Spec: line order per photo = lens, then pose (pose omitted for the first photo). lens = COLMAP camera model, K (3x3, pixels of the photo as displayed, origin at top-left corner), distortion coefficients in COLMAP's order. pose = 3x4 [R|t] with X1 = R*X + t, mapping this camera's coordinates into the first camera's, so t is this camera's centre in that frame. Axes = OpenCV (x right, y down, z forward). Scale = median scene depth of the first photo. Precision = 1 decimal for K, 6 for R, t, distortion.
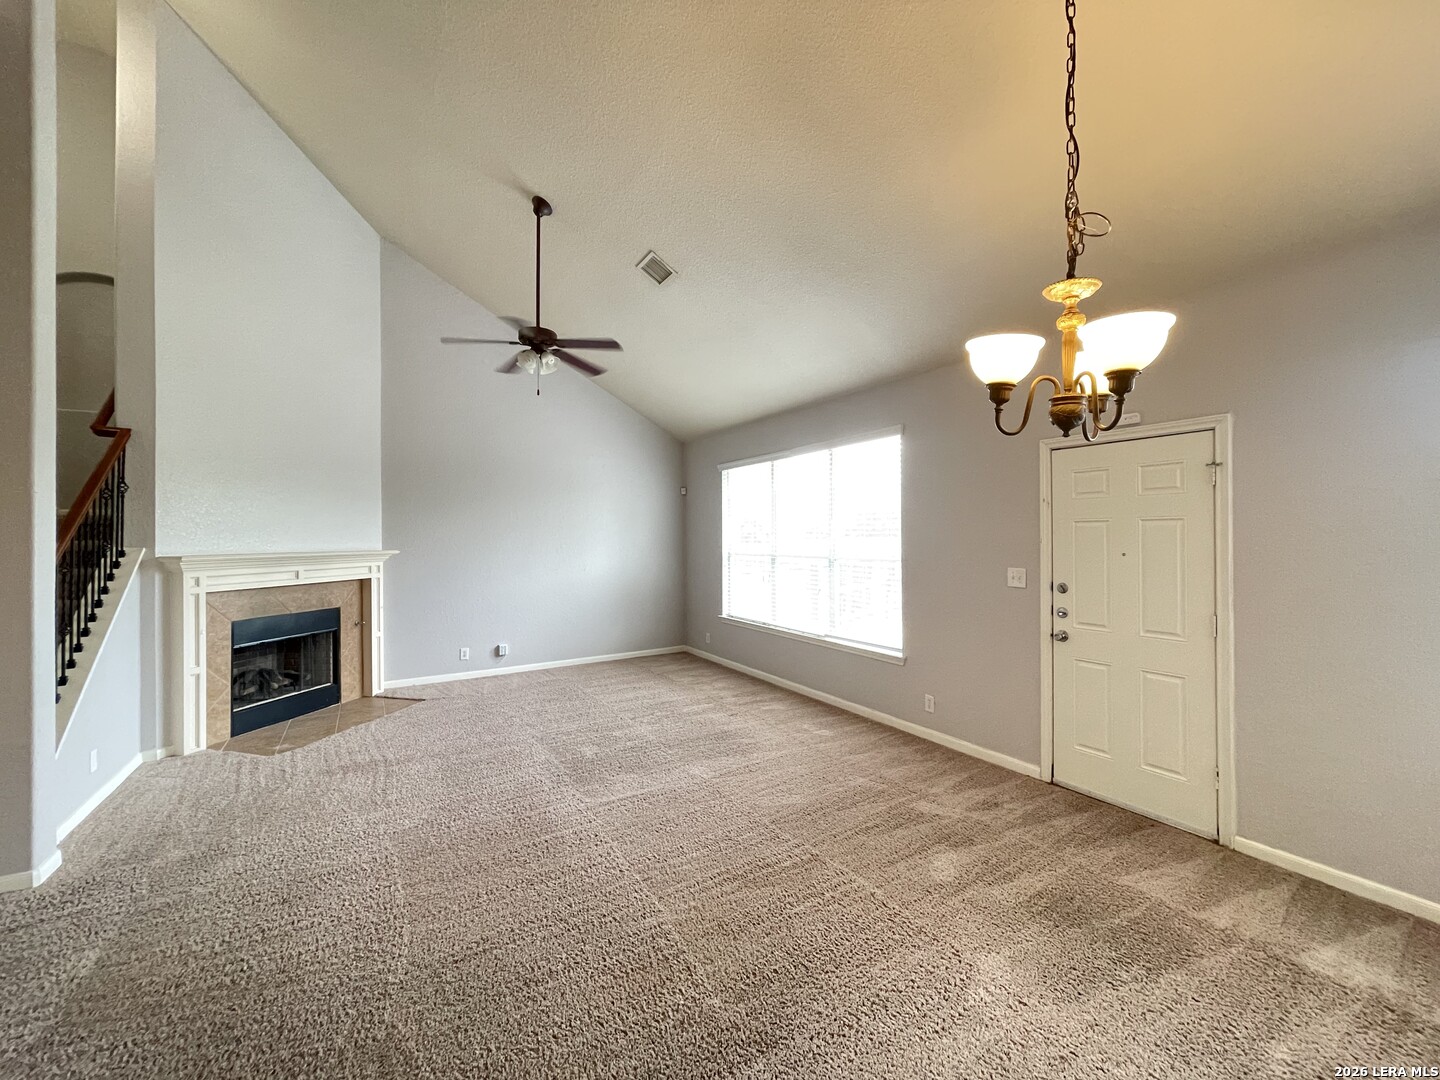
lens RADIAL K [[580.3, 0, 718.9], [0, 580.3, 539.4], [0, 0, 1]] dist [0.014405, 0.001084]
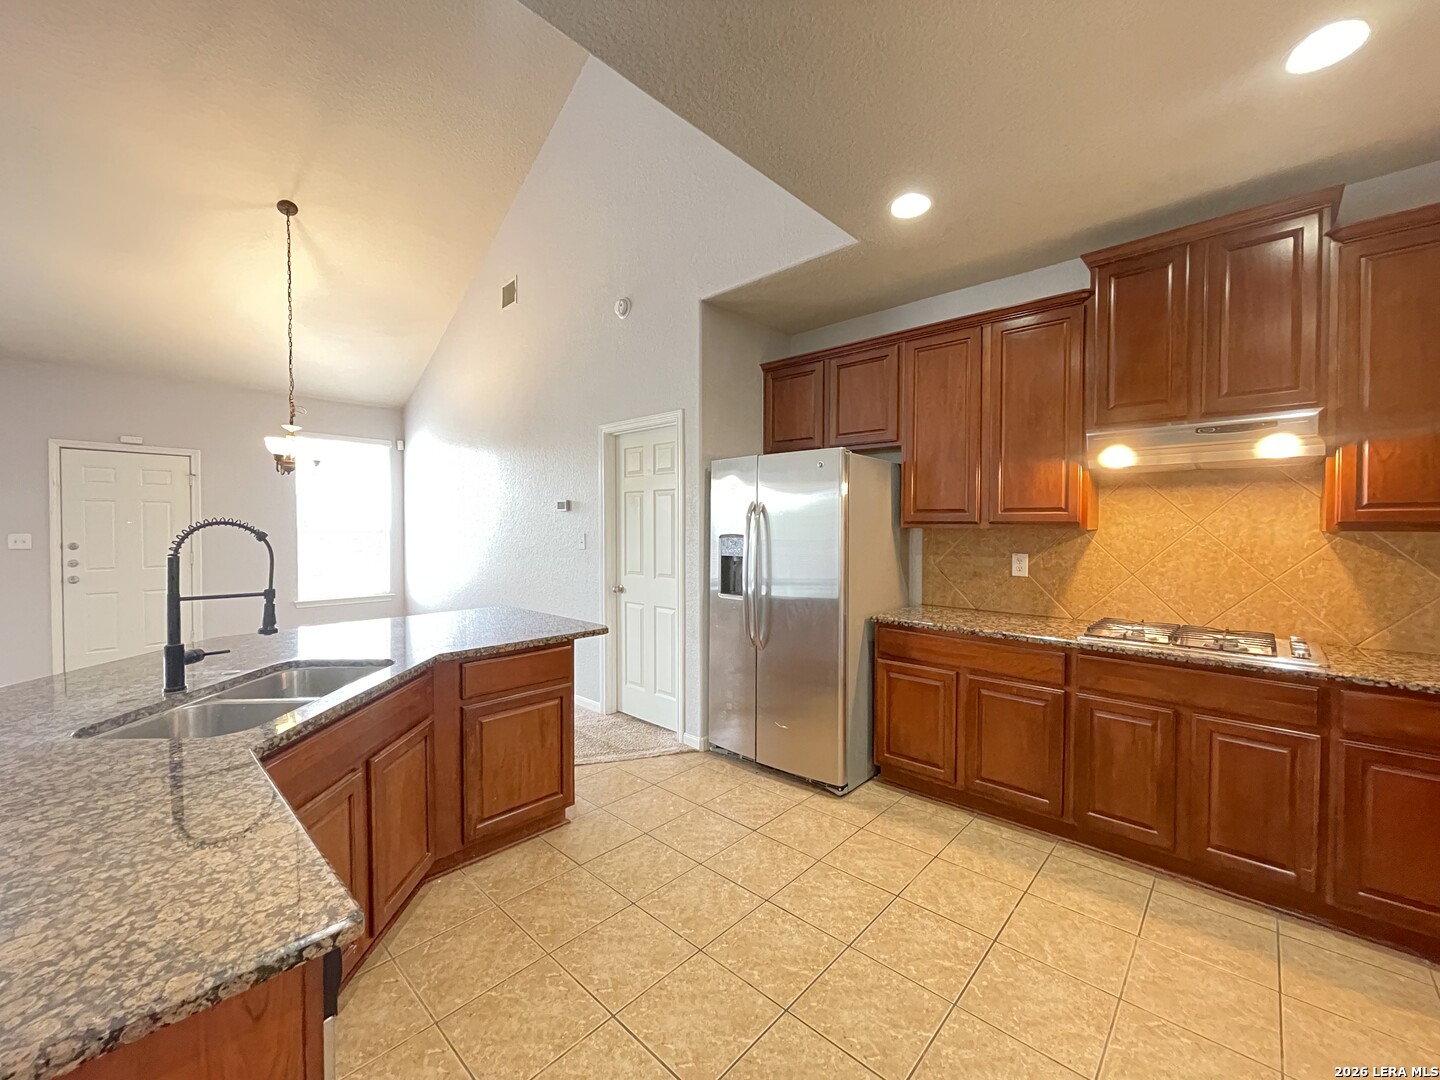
lens RADIAL K [[580.3, 0, 719.6], [0, 580.3, 536.1], [0, 0, 1]] dist [0.014405, 0.001084]
pose [[-0.285225, -0.018536, 0.958281, -1.237461], [-0.005733, 0.999828, 0.017633, 0.024061], [-0.958444, -0.000464, -0.285282, -0.099046]]
